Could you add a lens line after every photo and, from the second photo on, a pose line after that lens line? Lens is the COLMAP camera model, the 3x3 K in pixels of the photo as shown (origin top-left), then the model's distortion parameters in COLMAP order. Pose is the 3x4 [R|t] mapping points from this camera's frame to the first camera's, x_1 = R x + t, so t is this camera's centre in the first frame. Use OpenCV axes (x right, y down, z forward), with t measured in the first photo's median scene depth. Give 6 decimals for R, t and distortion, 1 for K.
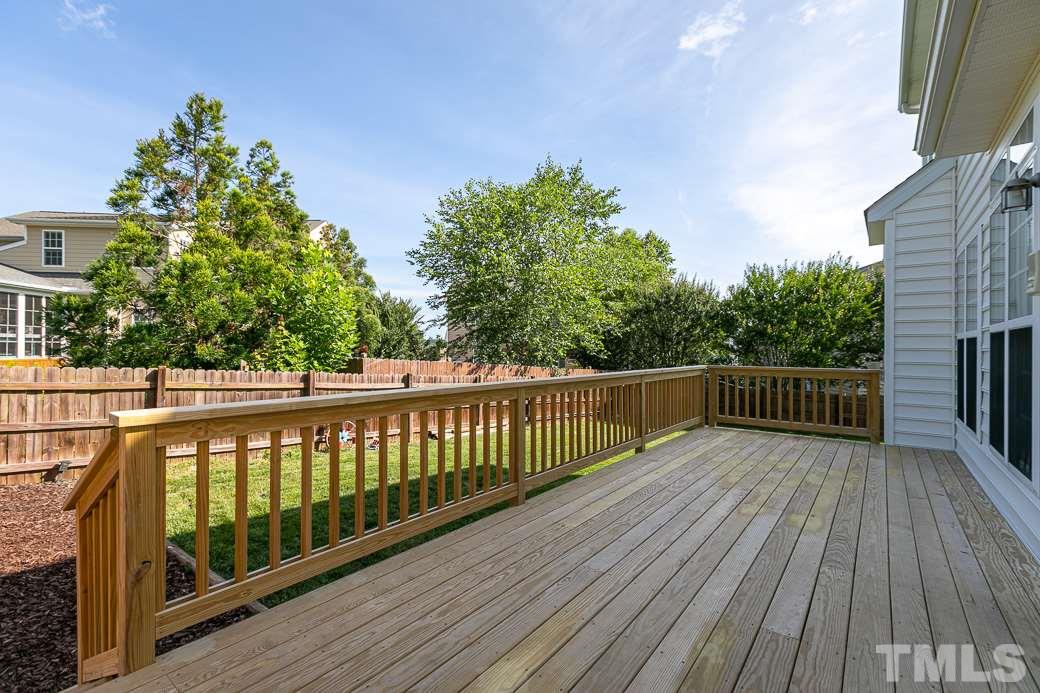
lens RADIAL K [[457.2, 0, 517.8], [0, 457.2, 349.0], [0, 0, 1]] dist [-0.001511, 0.000288]
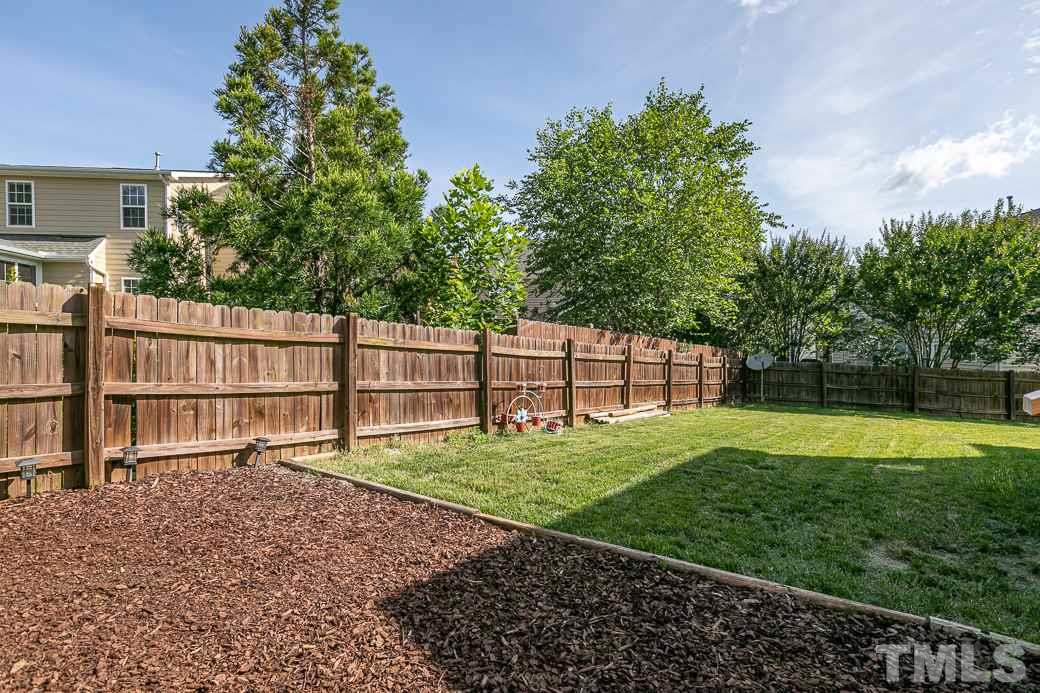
lens RADIAL K [[539.6, 0, 520.7], [0, 539.6, 344.3], [0, 0, 1]] dist [-0.002513, -0.000392]
pose [[0.999417, -0.014093, 0.031107, -0.542459], [0.014007, 0.999897, 0.002970, 0.090594], [-0.031146, -0.002533, 0.999512, 0.129690]]
